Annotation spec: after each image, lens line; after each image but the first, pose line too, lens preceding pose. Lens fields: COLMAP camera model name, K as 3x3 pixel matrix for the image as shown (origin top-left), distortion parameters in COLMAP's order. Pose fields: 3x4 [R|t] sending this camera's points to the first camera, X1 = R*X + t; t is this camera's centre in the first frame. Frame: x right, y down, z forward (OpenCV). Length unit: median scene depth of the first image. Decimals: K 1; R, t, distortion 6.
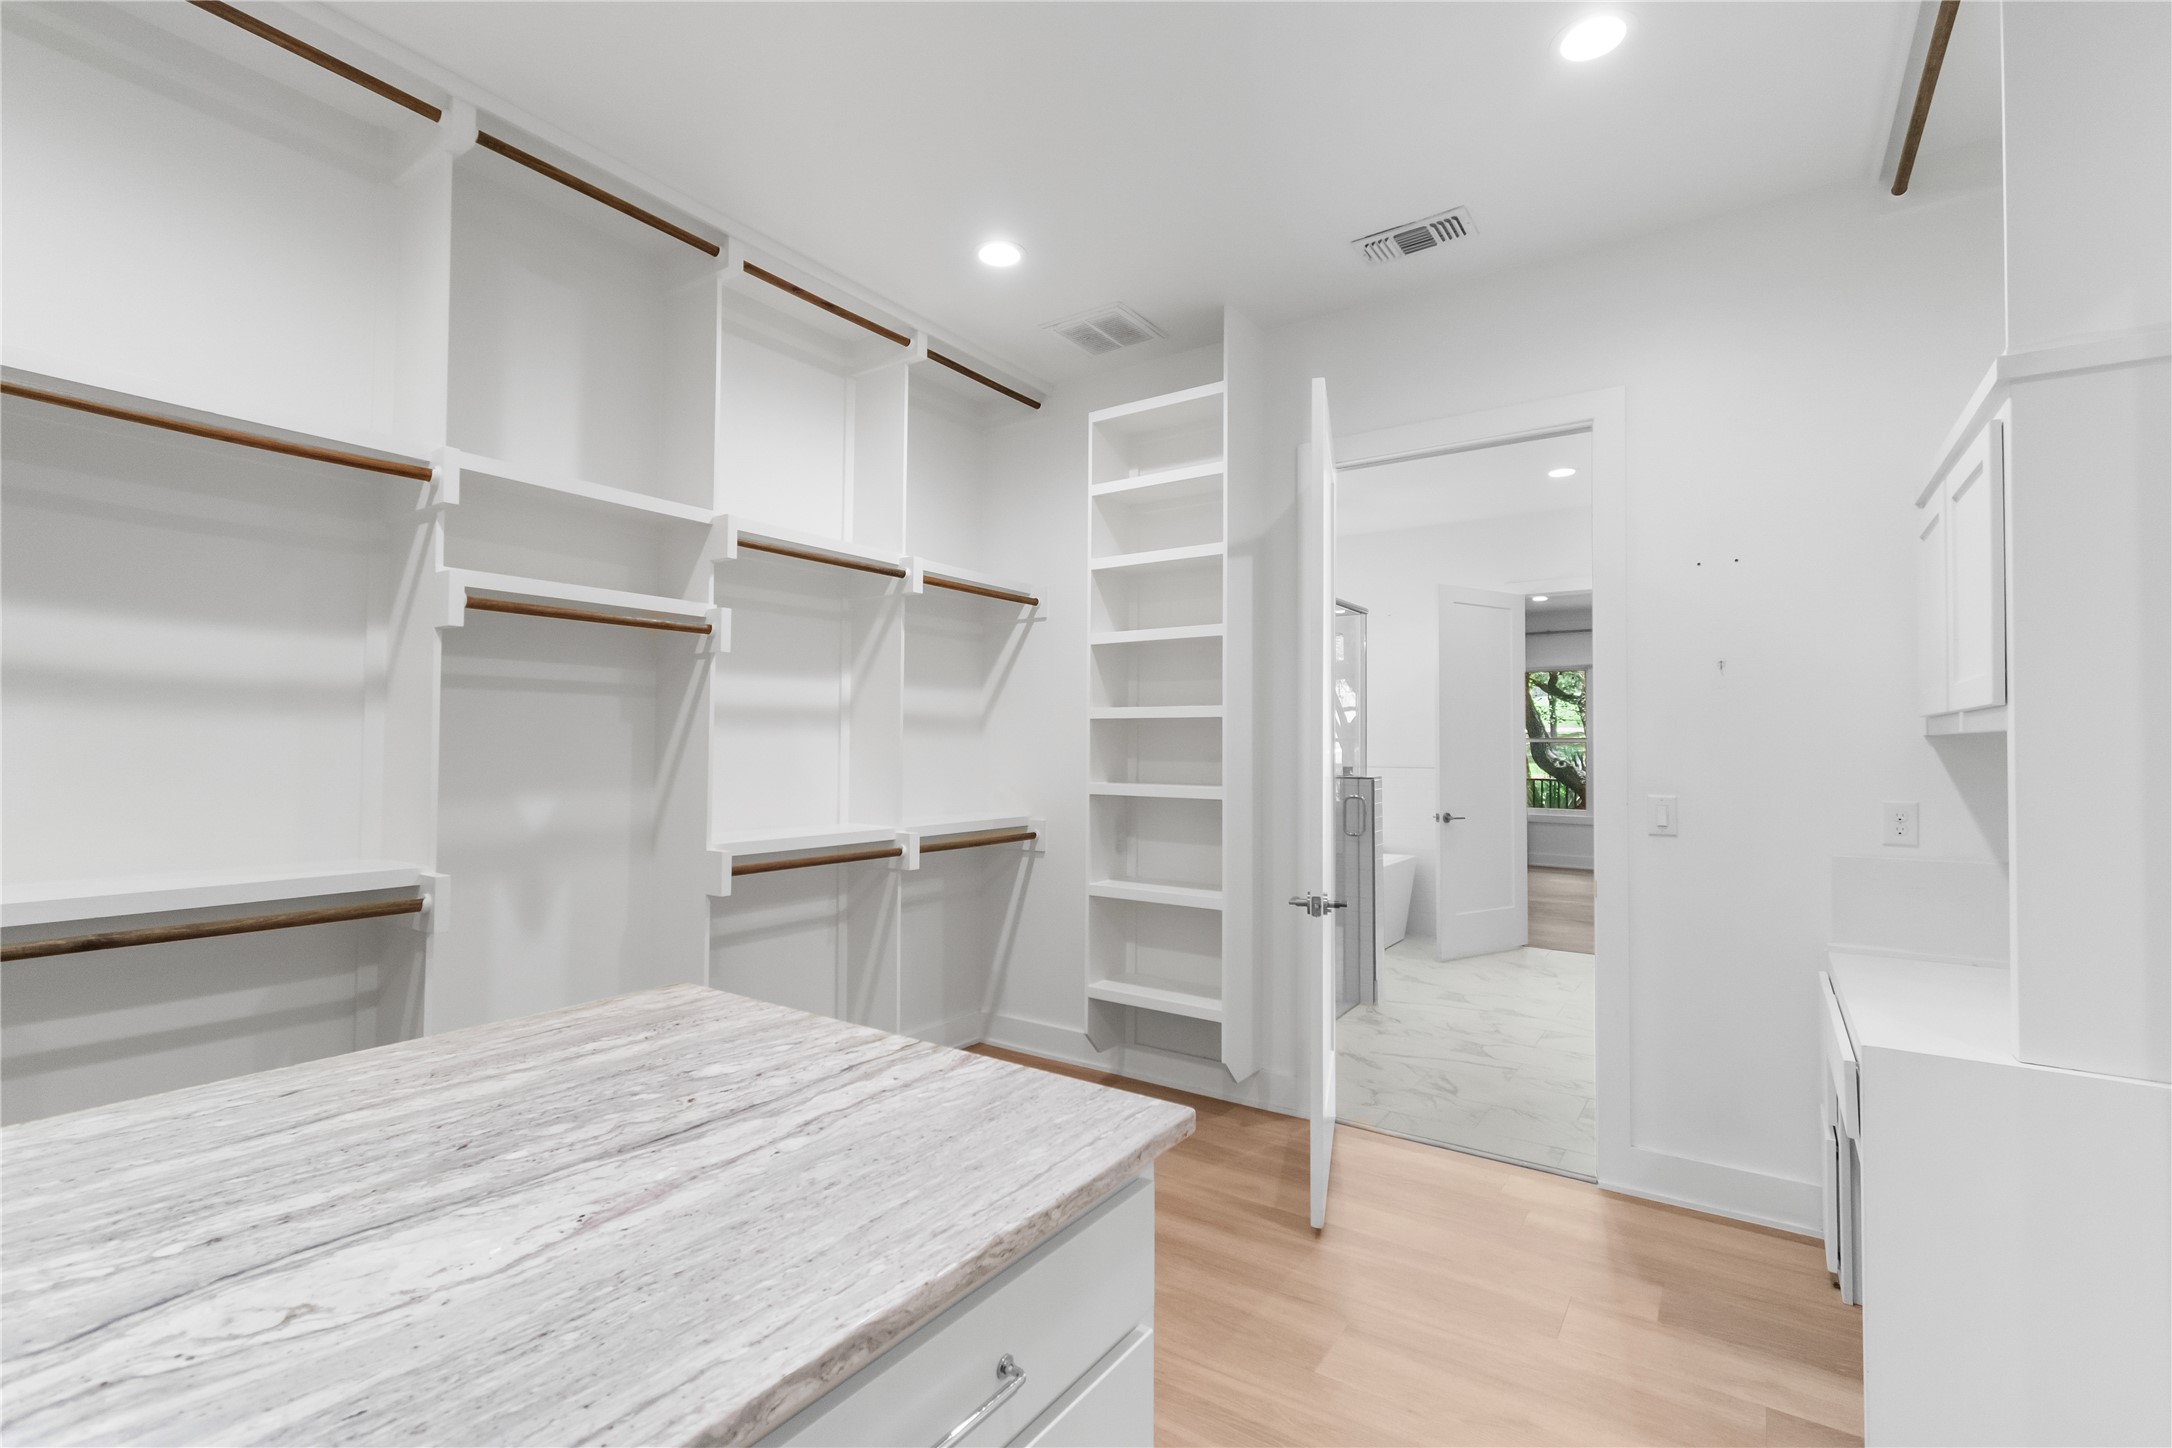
lens RADIAL K [[974.2, 0, 1080.9], [0, 974.2, 719.0], [0, 0, 1]] dist [0.004325, -0.000095]
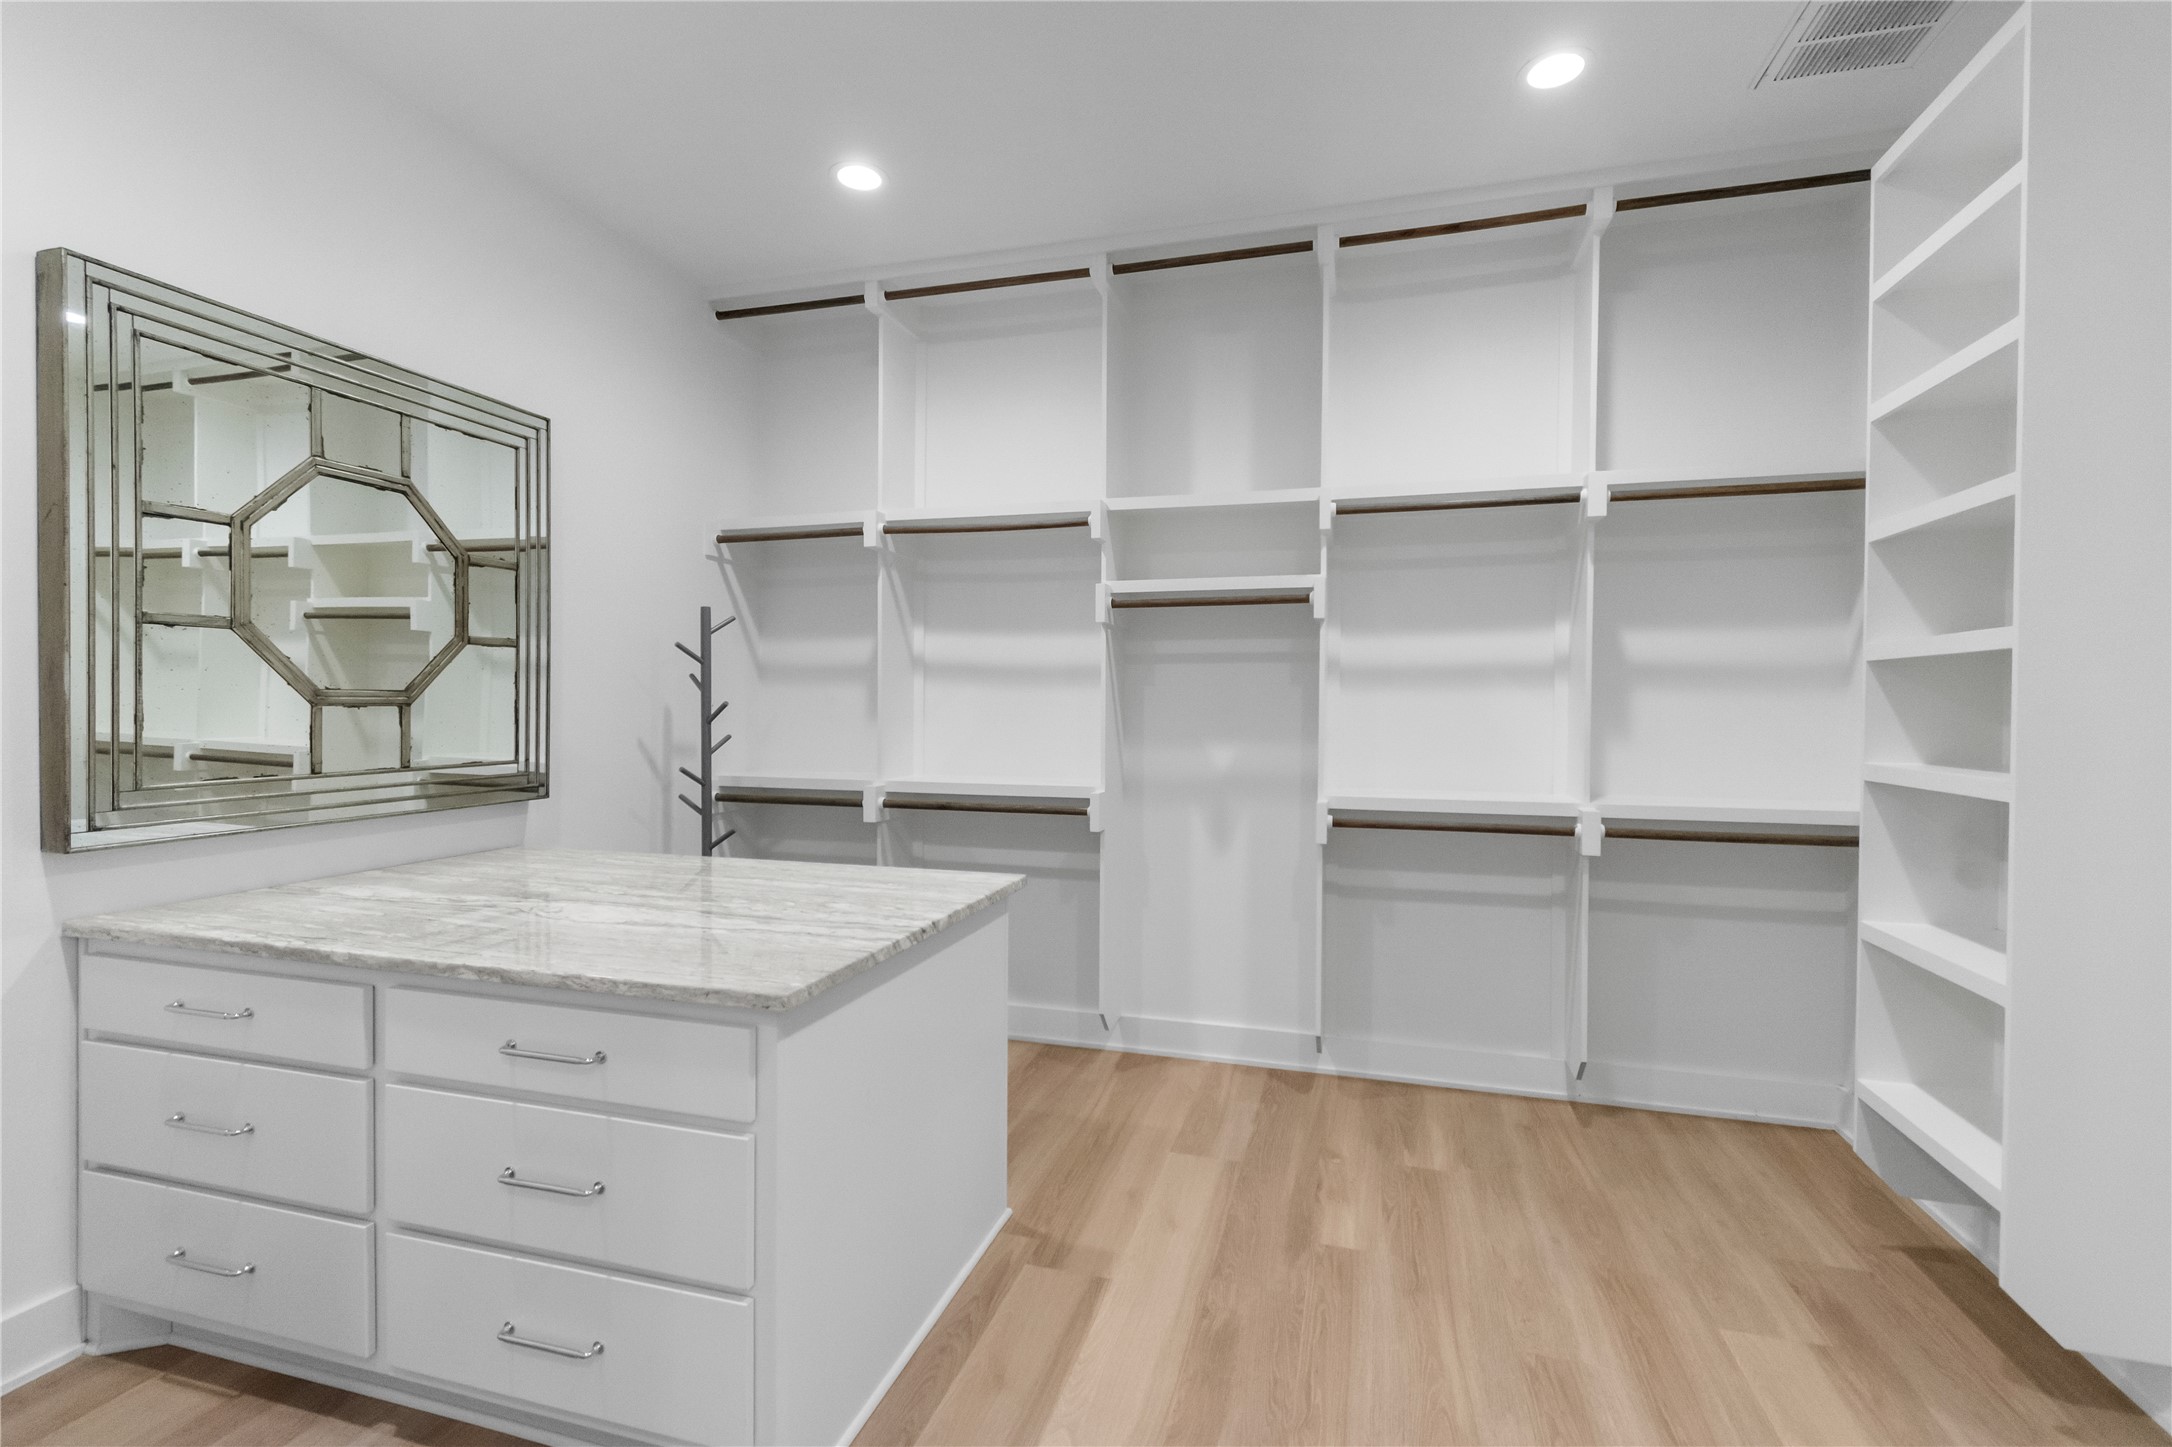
lens RADIAL K [[974.2, 0, 1080.9], [0, 974.2, 718.5], [0, 0, 1]] dist [0.004325, -0.000095]
pose [[0.309066, 0.003629, -0.951034, 0.607949], [0.021858, 0.999701, 0.010918, 0.026646], [0.950789, -0.024162, 0.308894, 0.440088]]
